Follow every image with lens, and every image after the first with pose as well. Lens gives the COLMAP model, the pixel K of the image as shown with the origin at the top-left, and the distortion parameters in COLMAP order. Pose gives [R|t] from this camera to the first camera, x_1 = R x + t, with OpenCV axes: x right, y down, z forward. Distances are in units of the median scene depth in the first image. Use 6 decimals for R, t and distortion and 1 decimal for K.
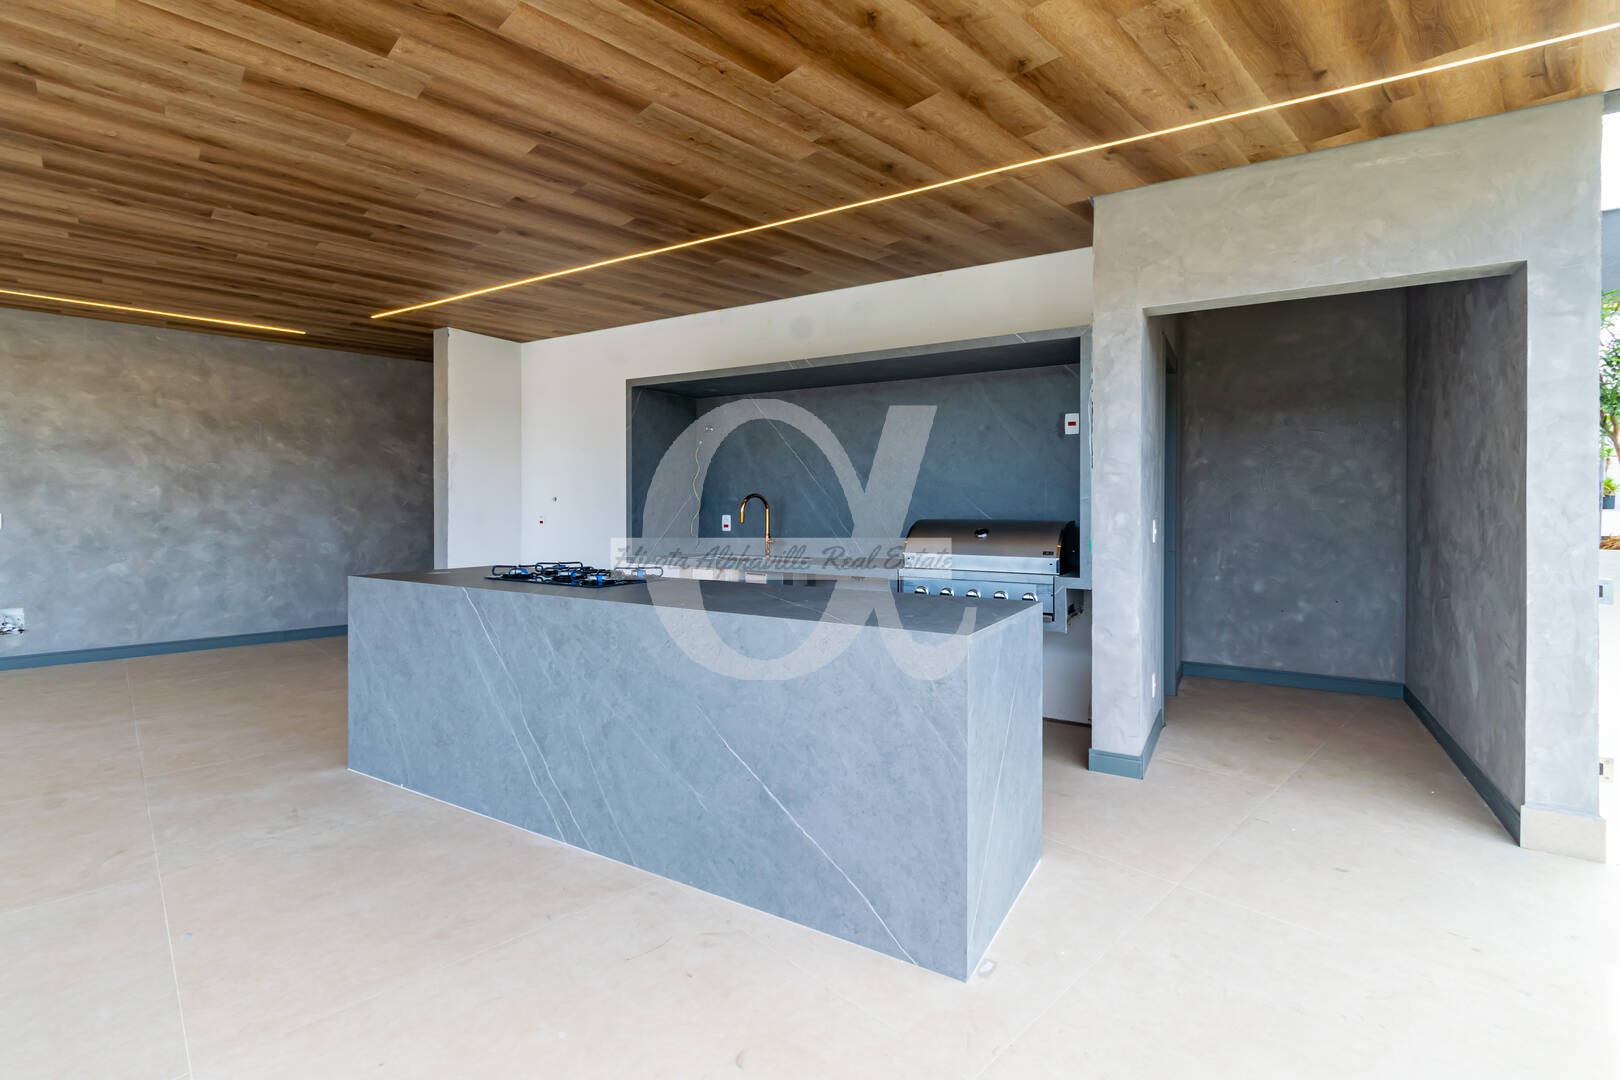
lens RADIAL K [[737.8, 0, 816.4], [0, 737.8, 499.3], [0, 0, 1]] dist [0.000669, -0.000077]
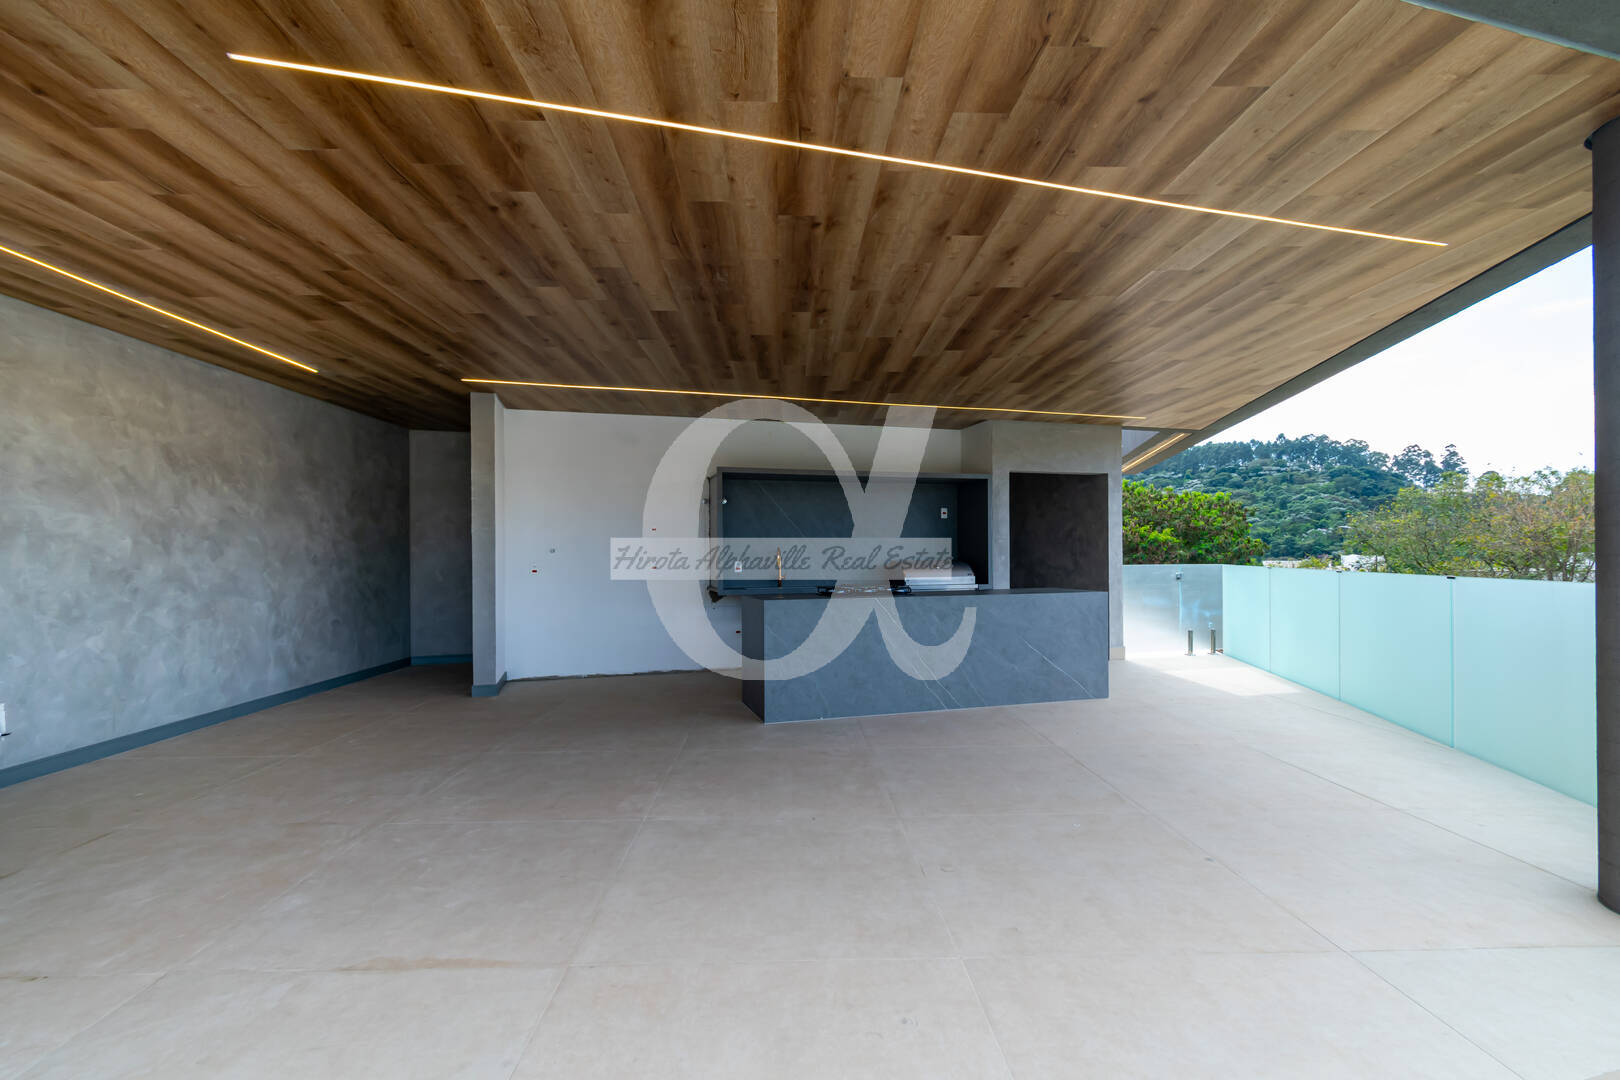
lens RADIAL K [[725.8, 0, 810.0], [0, 725.8, 540.0], [0, 0, 1]] dist [0.001435, 0.000174]
pose [[0.676878, 0.006393, 0.736067, -0.975775], [0.002593, 0.999935, -0.011070, -0.003921], [-0.736091, 0.009402, 0.676818, -0.065965]]
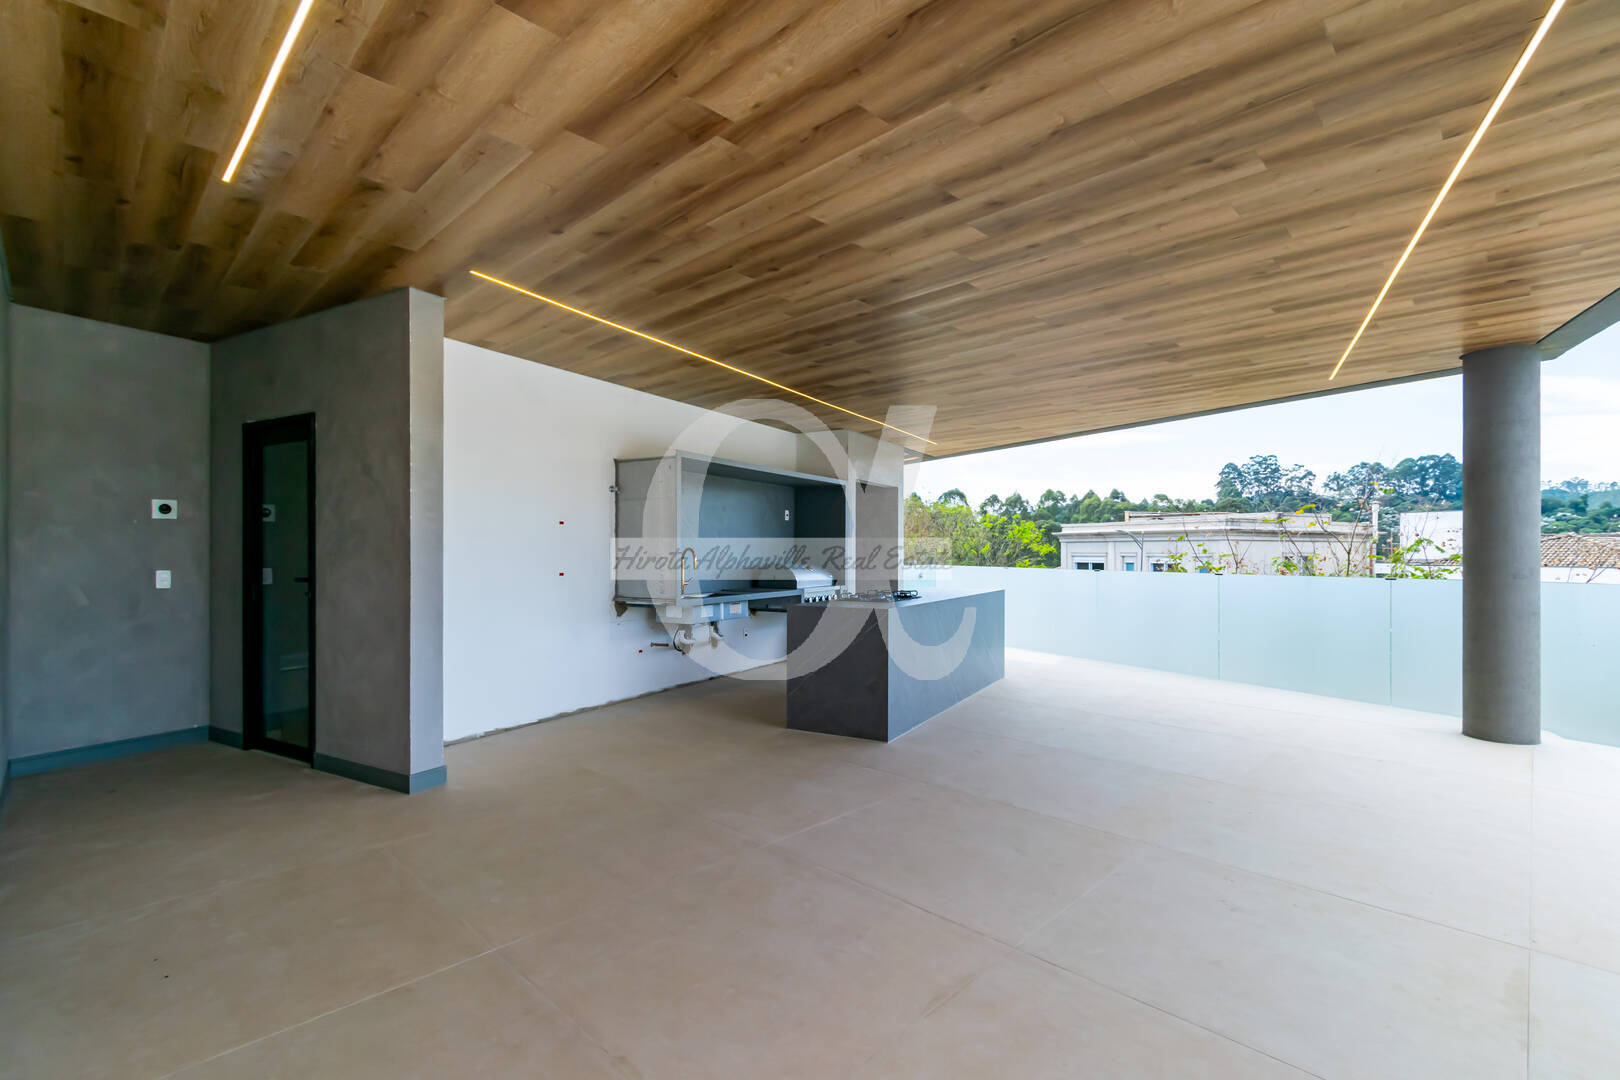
lens RADIAL K [[733.1, 0, 816.6], [0, 733.1, 548.1], [0, 0, 1]] dist [-0.000378, -0.000280]
pose [[-0.022724, -0.001544, 0.999741, -1.181238], [-0.012910, 0.999916, 0.001250, -0.010076], [-0.999658, -0.012878, -0.022742, 0.672198]]
